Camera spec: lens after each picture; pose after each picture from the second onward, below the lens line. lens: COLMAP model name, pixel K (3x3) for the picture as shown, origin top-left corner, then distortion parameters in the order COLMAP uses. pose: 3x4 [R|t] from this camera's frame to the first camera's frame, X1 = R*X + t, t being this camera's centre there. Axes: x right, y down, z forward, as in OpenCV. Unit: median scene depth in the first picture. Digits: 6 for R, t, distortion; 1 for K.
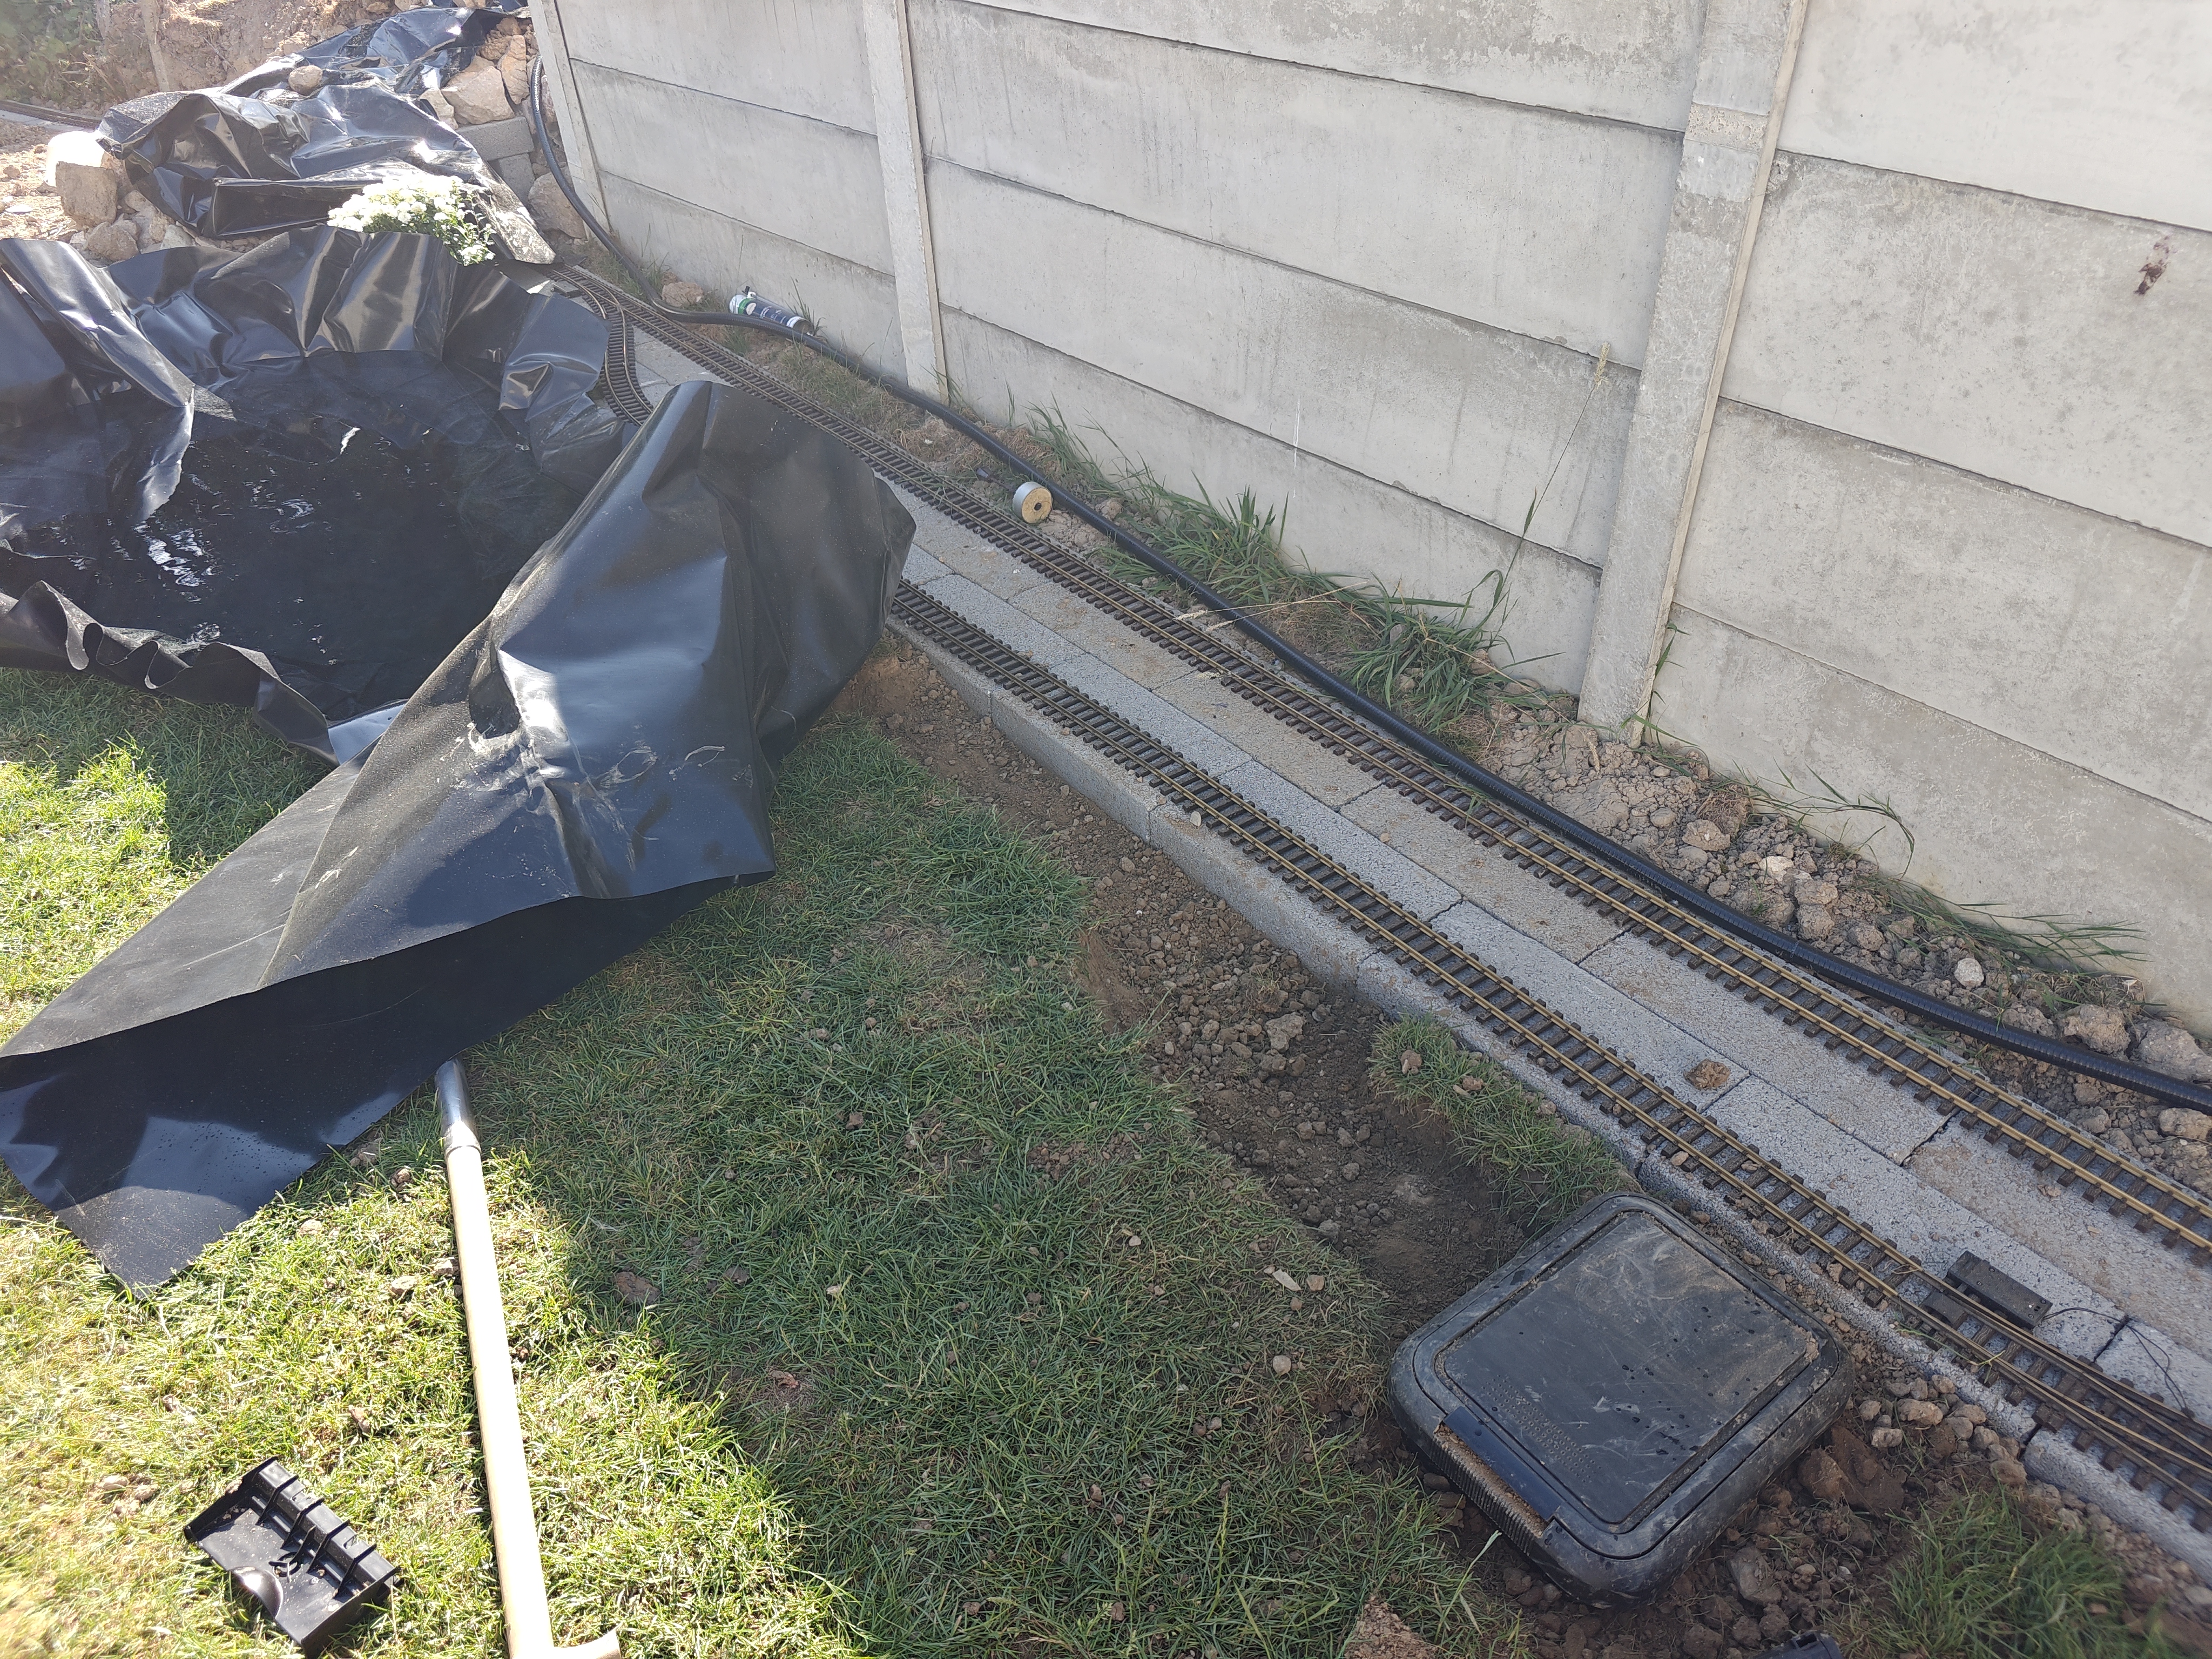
lens RADIAL K [[1493.2, 0, 1106.0], [0, 1493.2, 829.5], [0, 0, 1]] dist [0.051382, -0.071058]
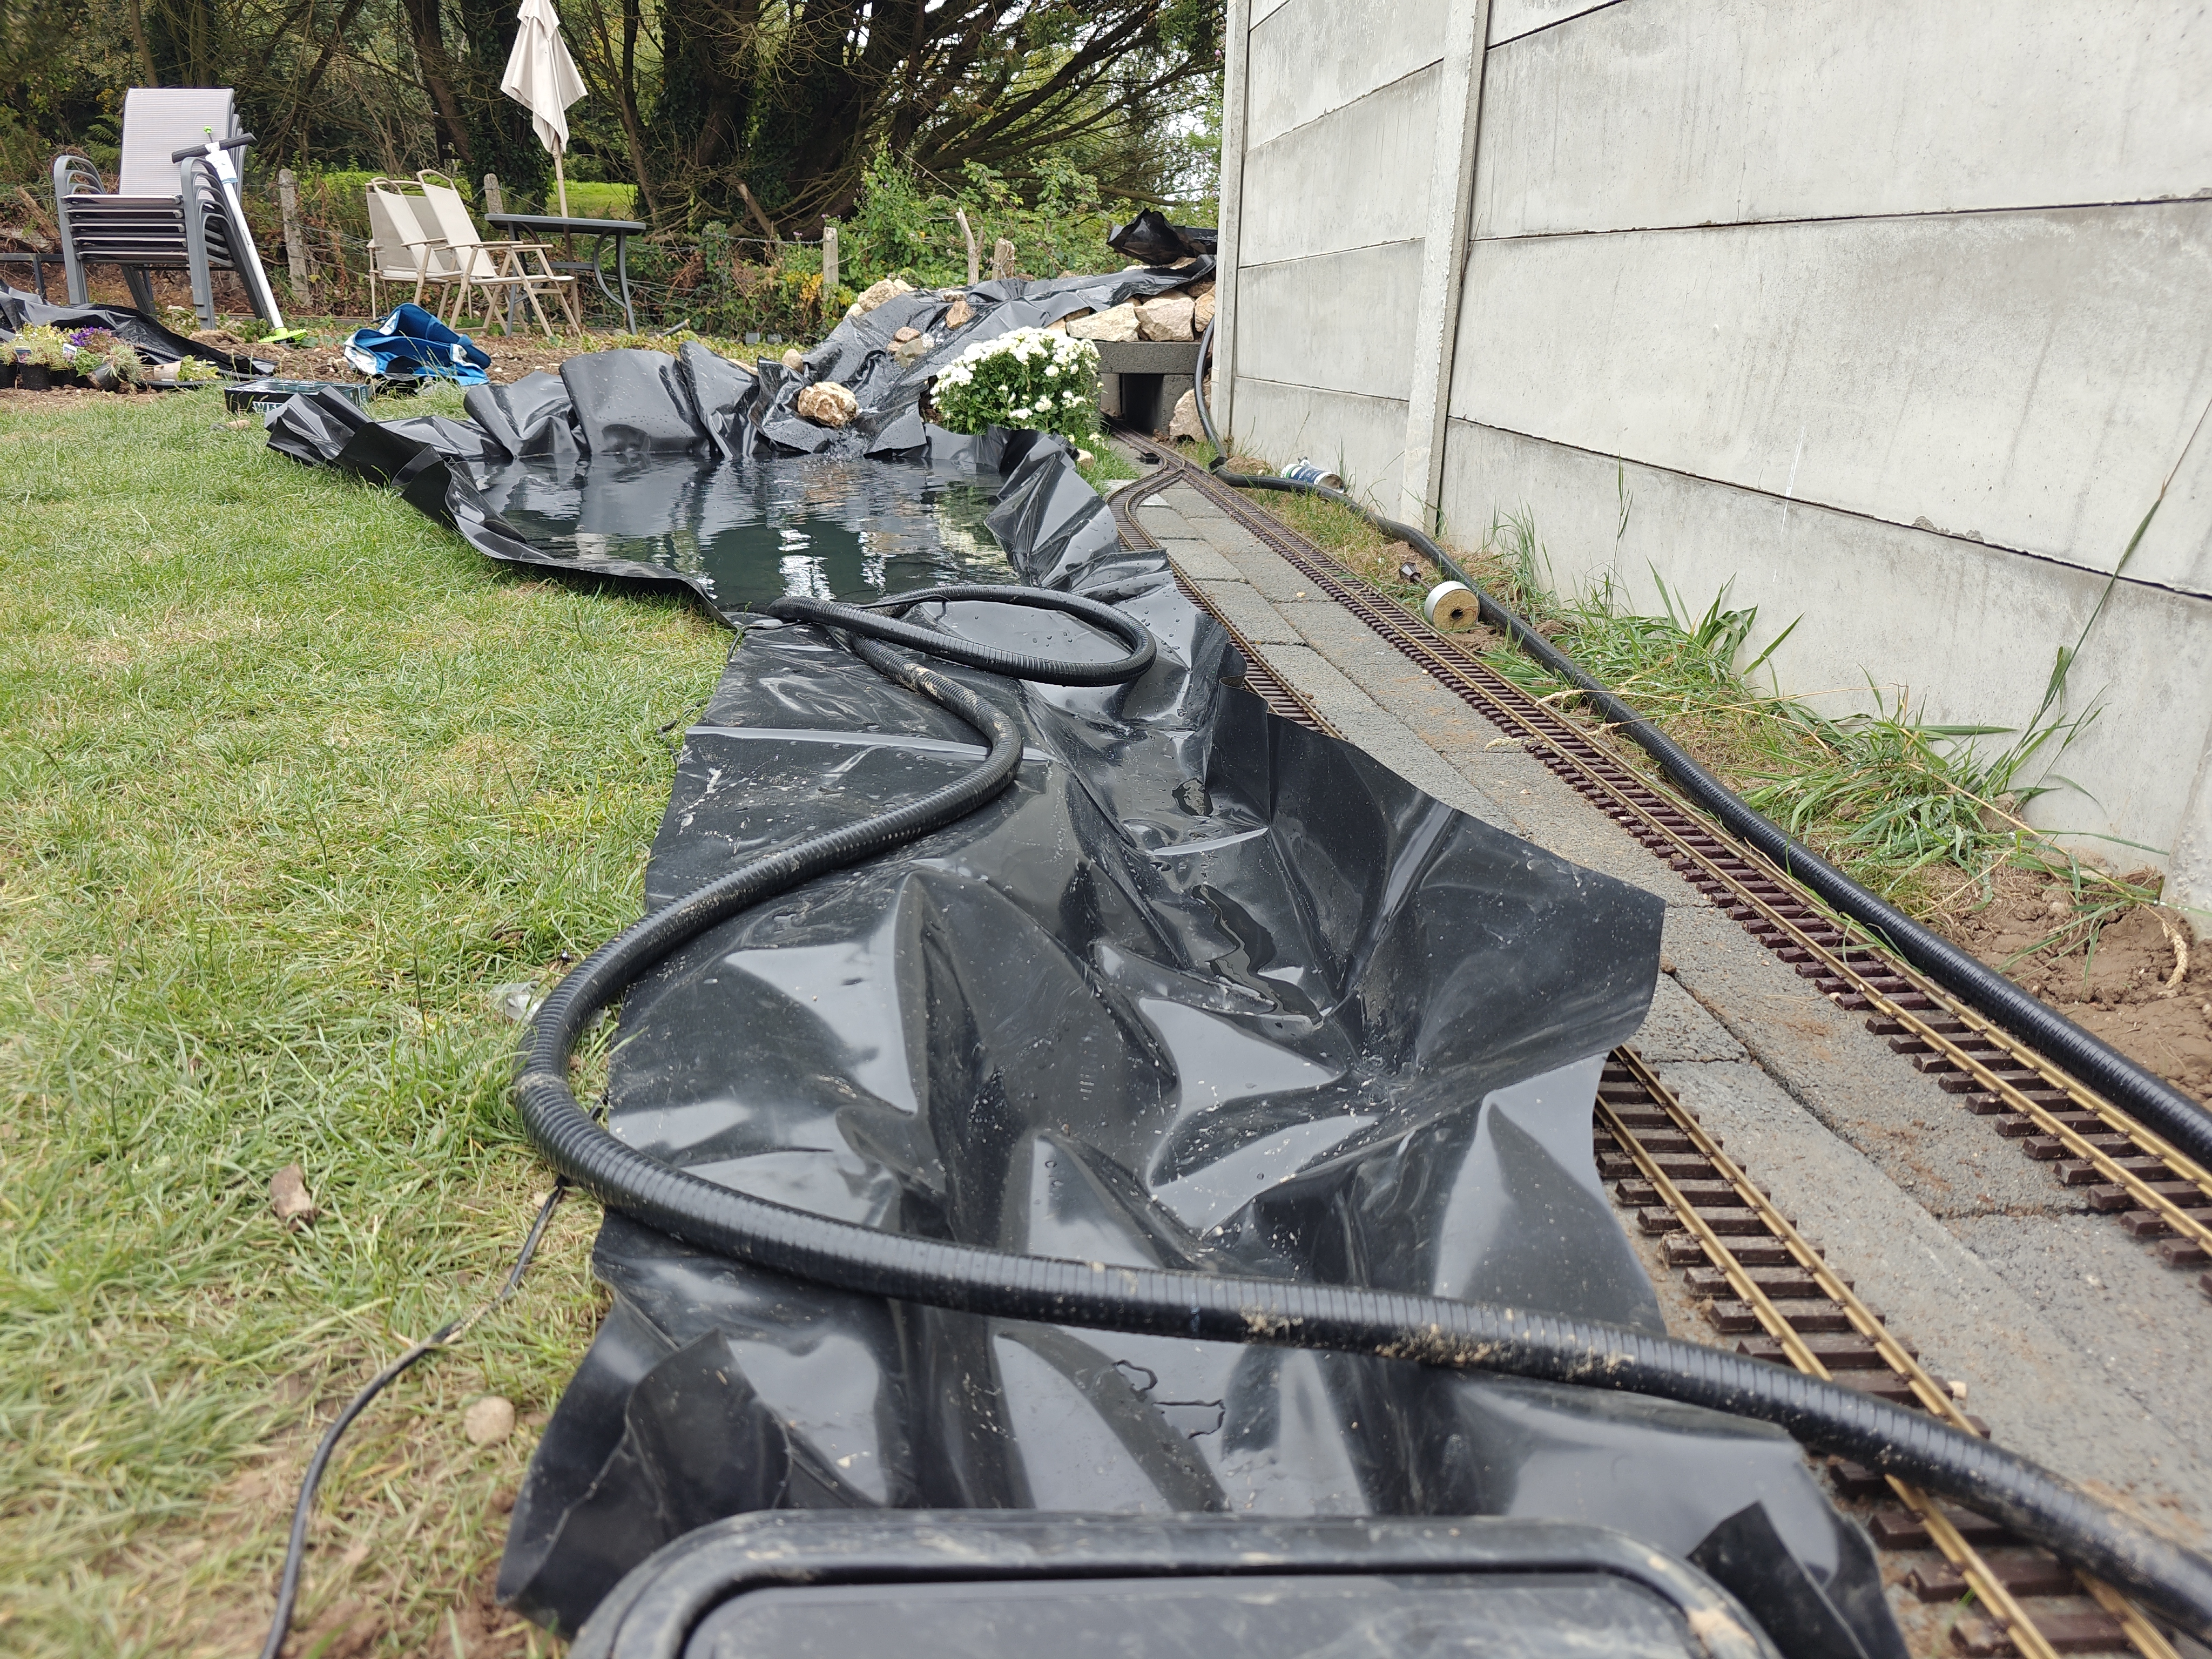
lens RADIAL K [[1509.0, 0, 1059.4], [0, 1509.0, 824.0], [0, 0, 1]] dist [0.047018, -0.054010]
pose [[0.839083, 0.241489, -0.487466, 0.235237], [-0.376367, 0.904701, -0.199661, 0.137981], [0.392795, 0.350998, 0.850007, 0.384092]]
